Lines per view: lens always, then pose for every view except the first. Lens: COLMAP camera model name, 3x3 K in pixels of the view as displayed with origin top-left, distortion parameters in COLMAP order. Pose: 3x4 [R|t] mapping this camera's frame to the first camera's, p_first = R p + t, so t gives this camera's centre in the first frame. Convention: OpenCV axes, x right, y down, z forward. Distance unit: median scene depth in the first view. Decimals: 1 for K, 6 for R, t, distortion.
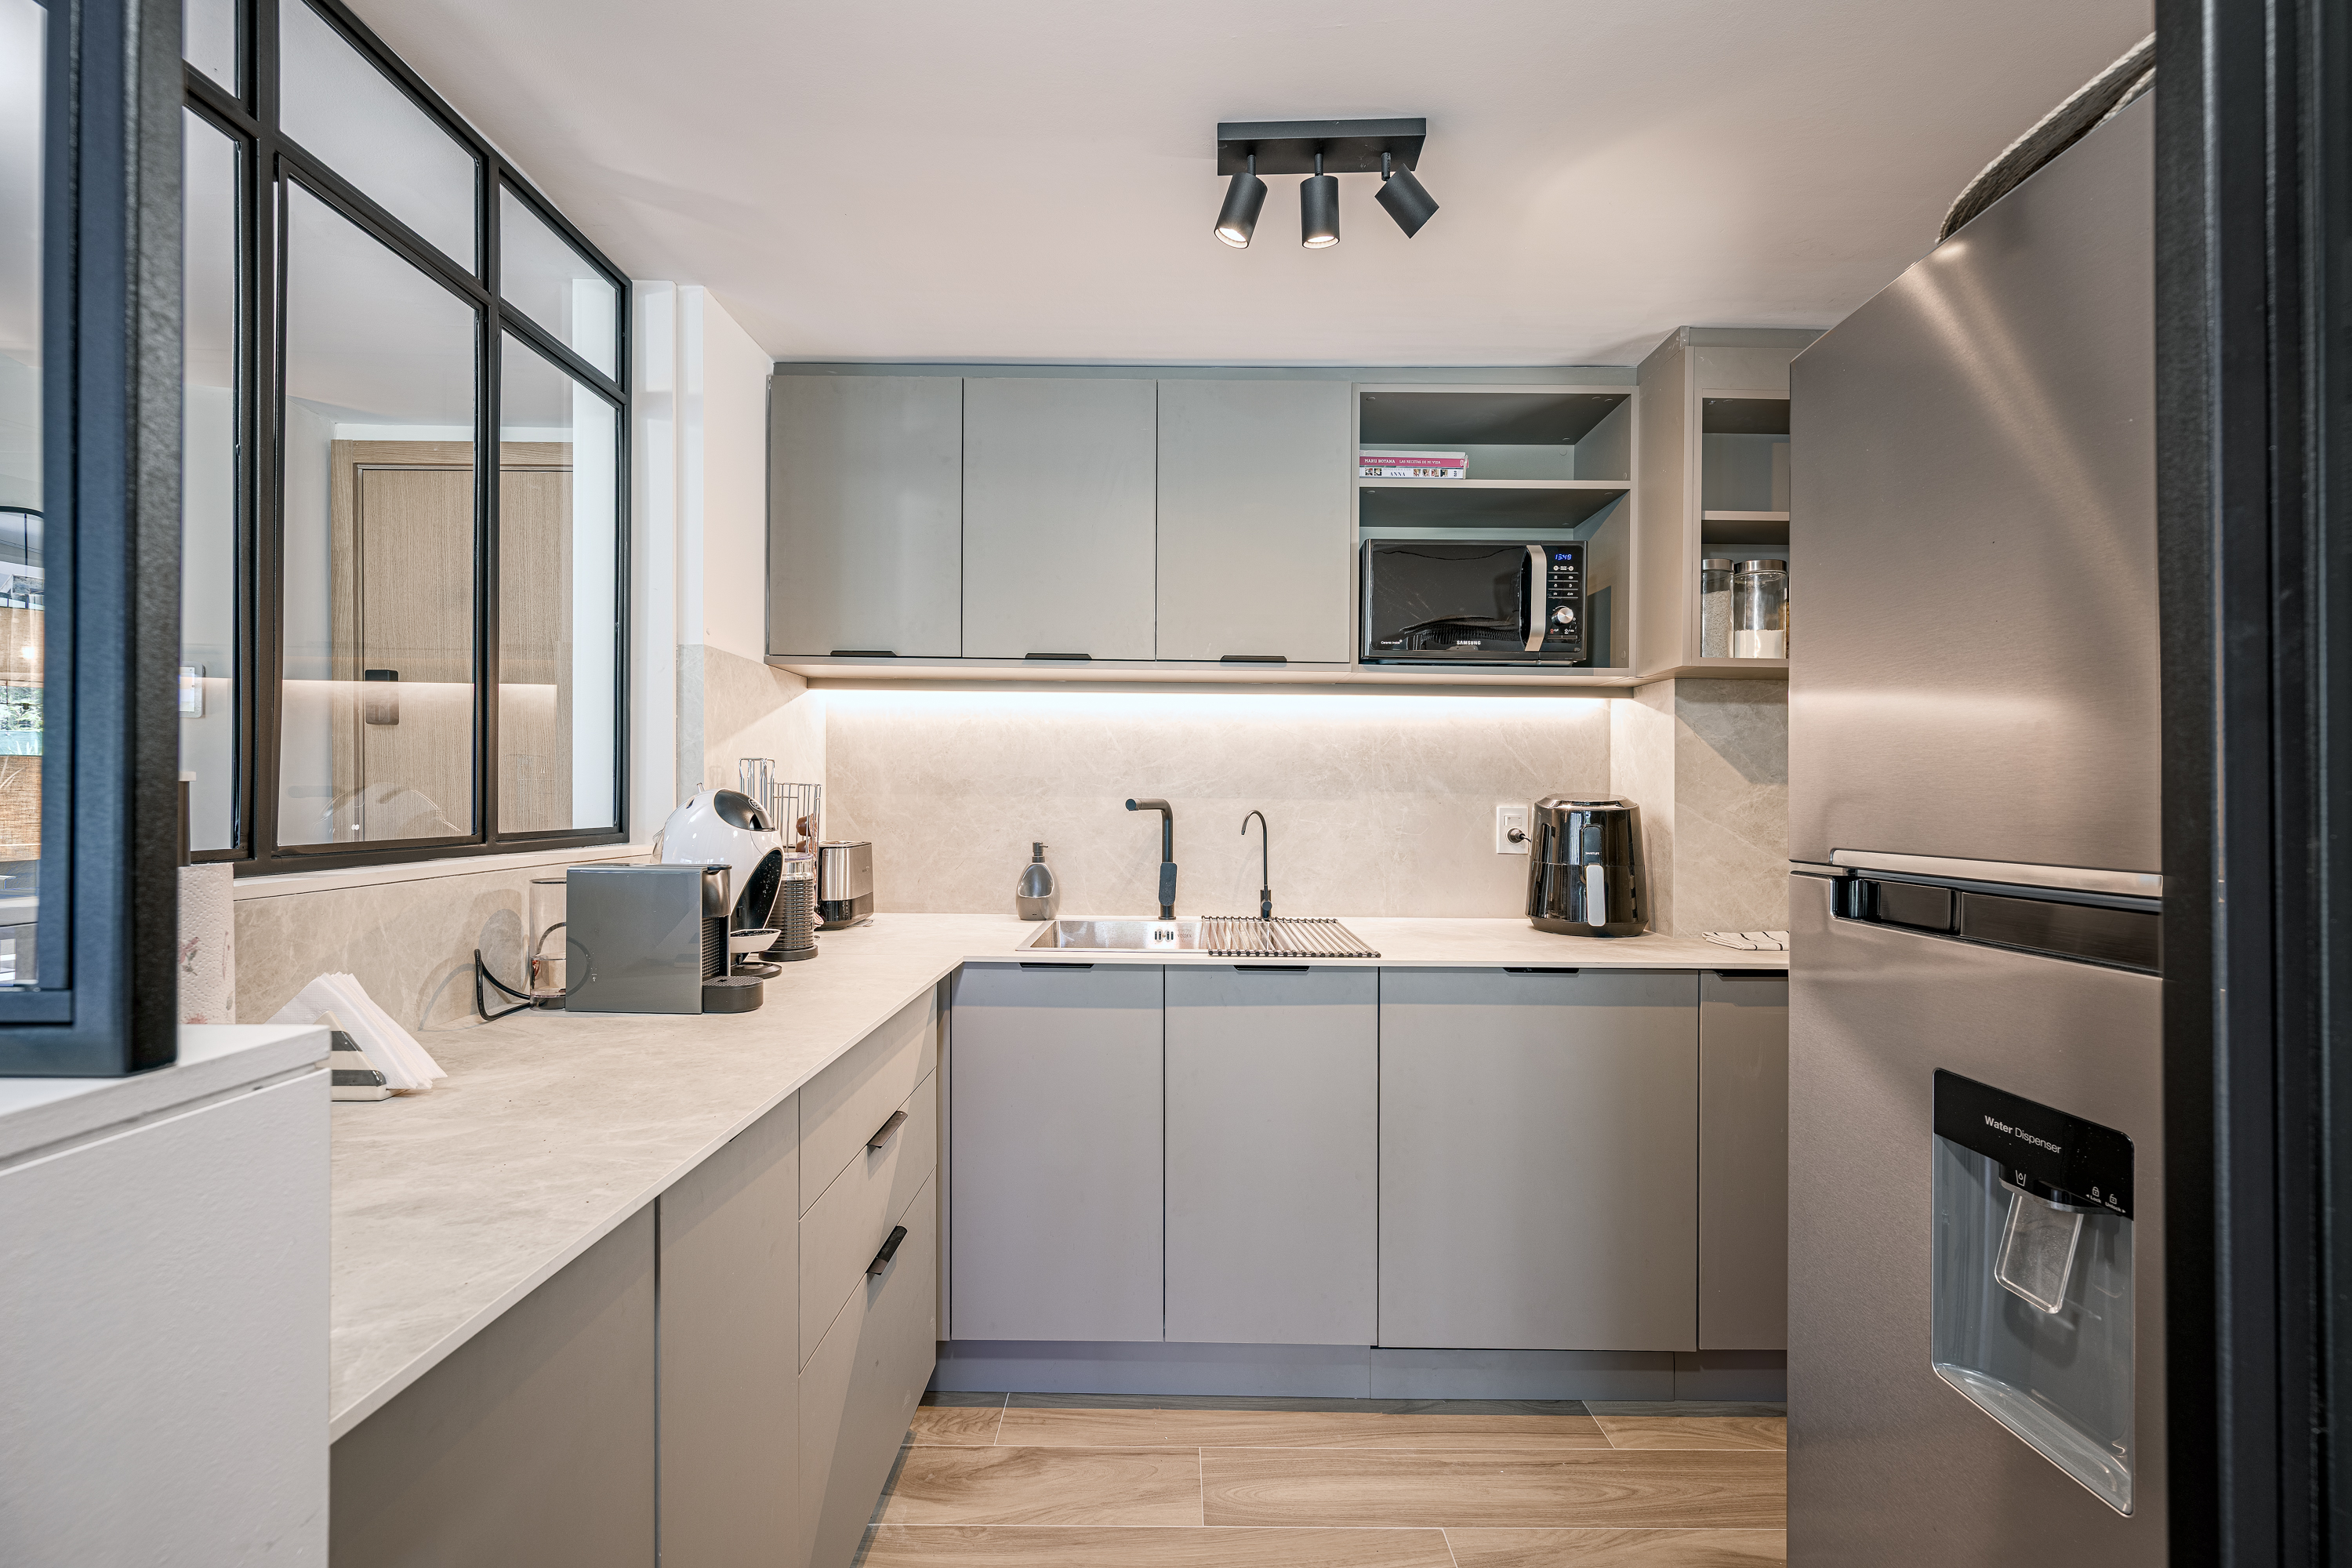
lens RADIAL K [[913.7, 0, 1176.0], [0, 913.7, 784.0], [0, 0, 1]] dist [-0.000391, -0.000194]
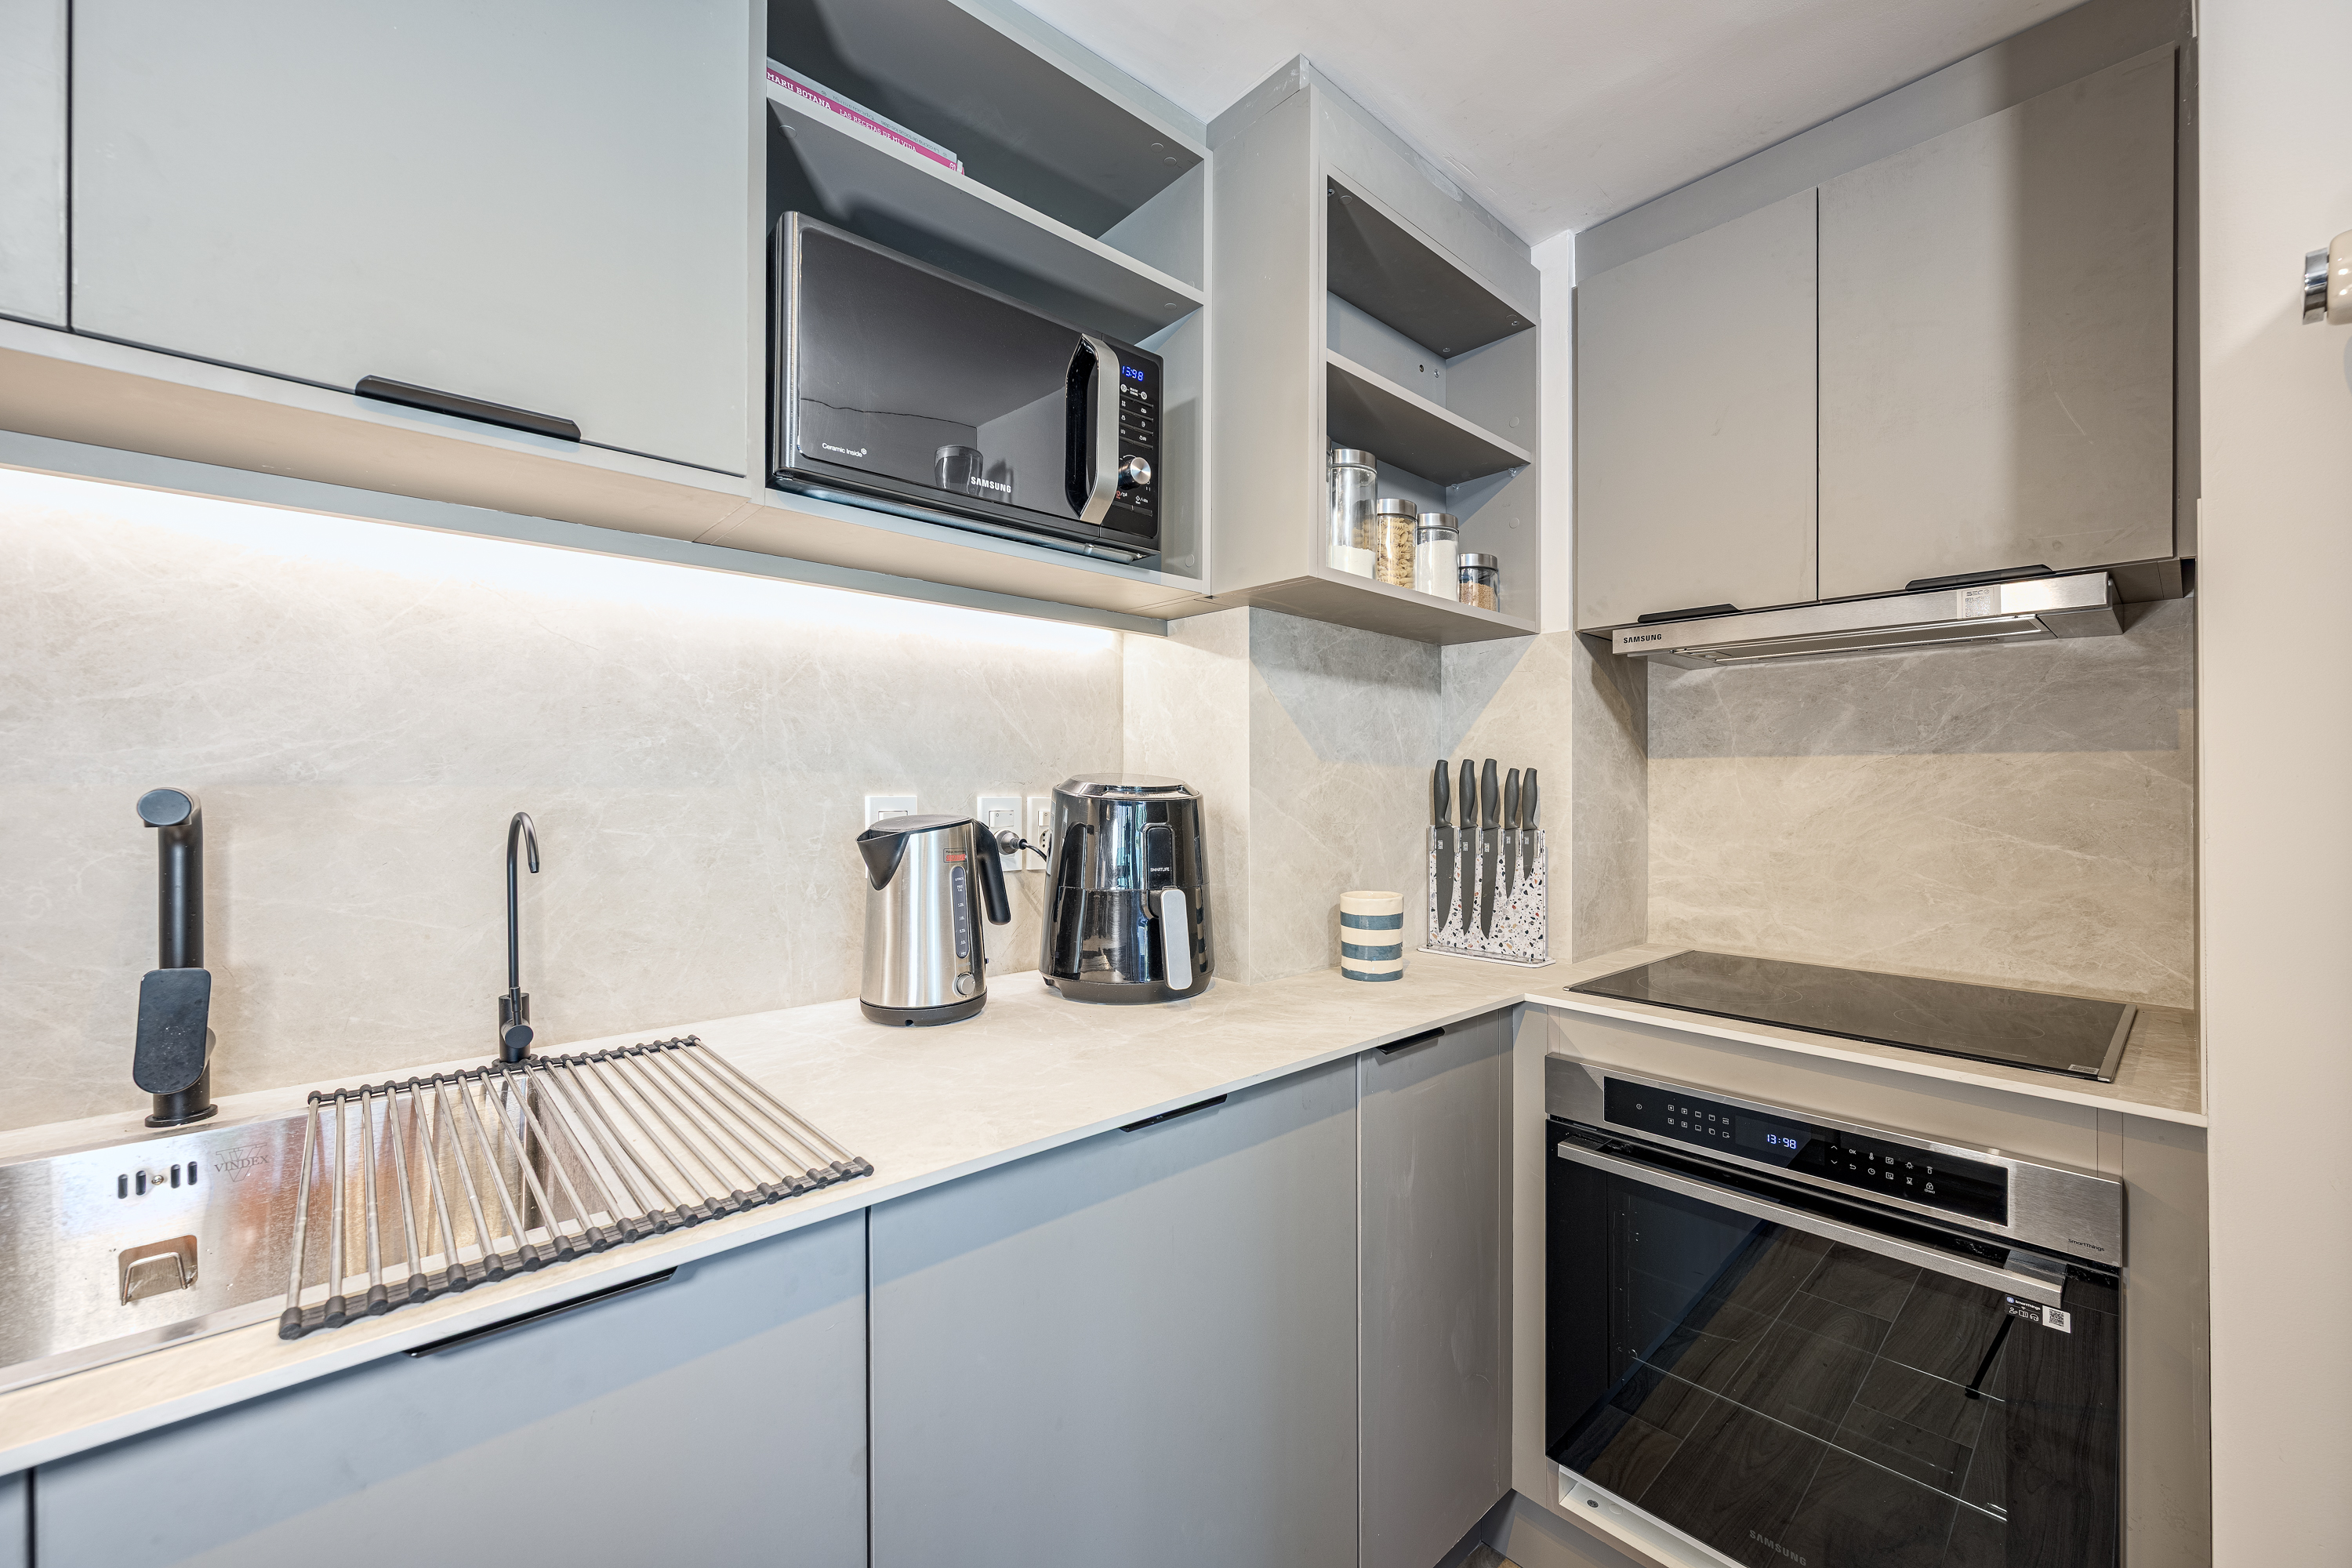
lens RADIAL K [[913.7, 0, 1176.0], [0, 913.7, 784.0], [0, 0, 1]] dist [-0.000391, -0.000194]
pose [[0.739654, -0.004992, 0.672969, 0.043172], [-0.003648, 0.999928, 0.011428, 0.010302], [-0.672977, -0.010908, 0.739583, 0.514757]]
